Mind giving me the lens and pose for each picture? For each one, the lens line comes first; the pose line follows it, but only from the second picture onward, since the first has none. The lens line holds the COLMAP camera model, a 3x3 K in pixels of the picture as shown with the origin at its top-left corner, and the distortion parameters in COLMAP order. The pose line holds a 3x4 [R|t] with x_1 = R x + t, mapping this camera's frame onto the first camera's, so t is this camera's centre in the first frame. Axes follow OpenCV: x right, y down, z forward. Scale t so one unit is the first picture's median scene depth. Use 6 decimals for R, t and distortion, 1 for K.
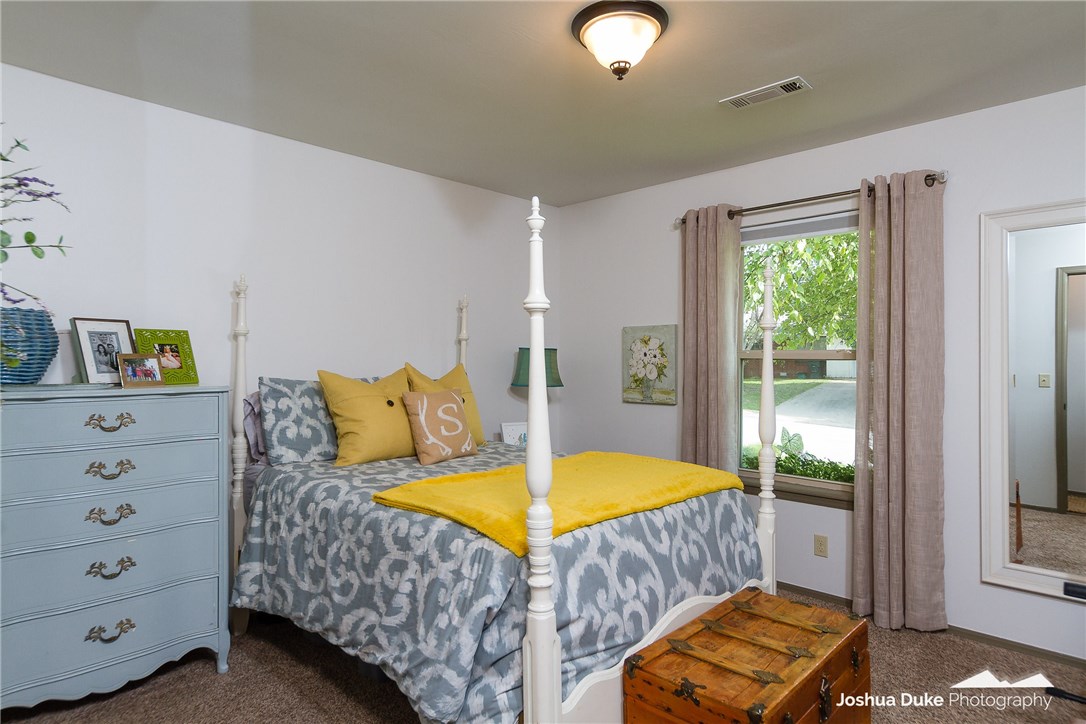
lens RADIAL K [[619.6, 0, 541.0], [0, 619.6, 364.6], [0, 0, 1]] dist [-0.005346, 0.000838]
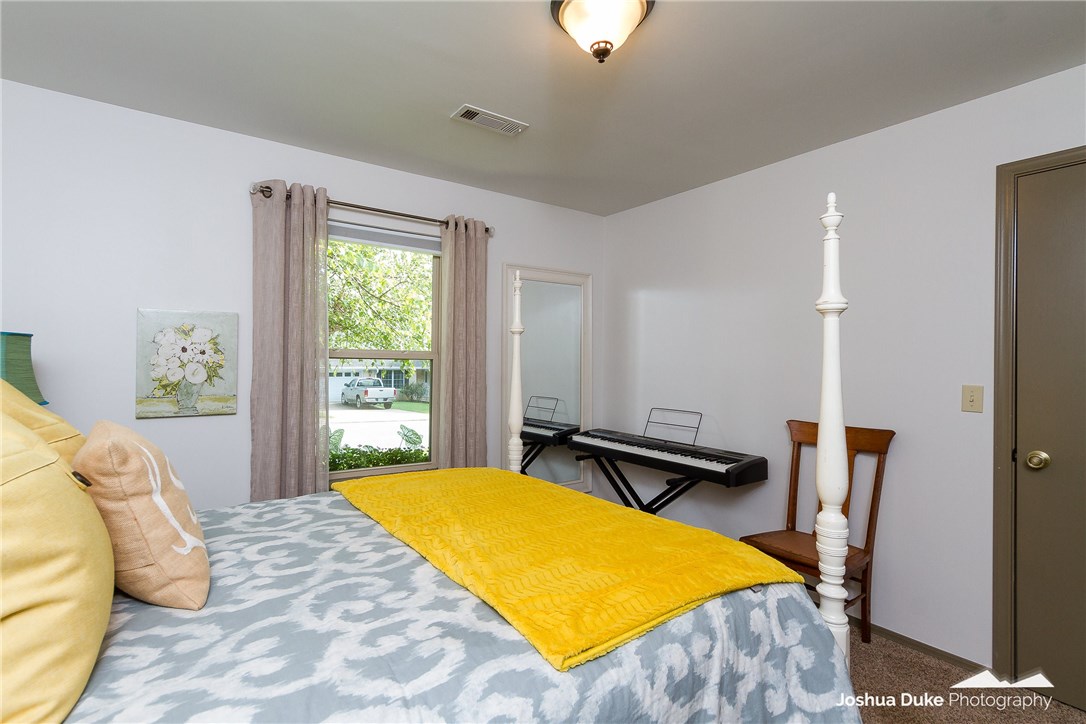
lens RADIAL K [[493.0, 0, 540.0], [0, 493.0, 357.2], [0, 0, 1]] dist [-0.000401, -0.000015]
pose [[0.212969, 0.009120, 0.977016, -0.316945], [-0.002106, 0.999958, -0.008875, -0.003151], [-0.977057, -0.000167, 0.212980, 0.473954]]
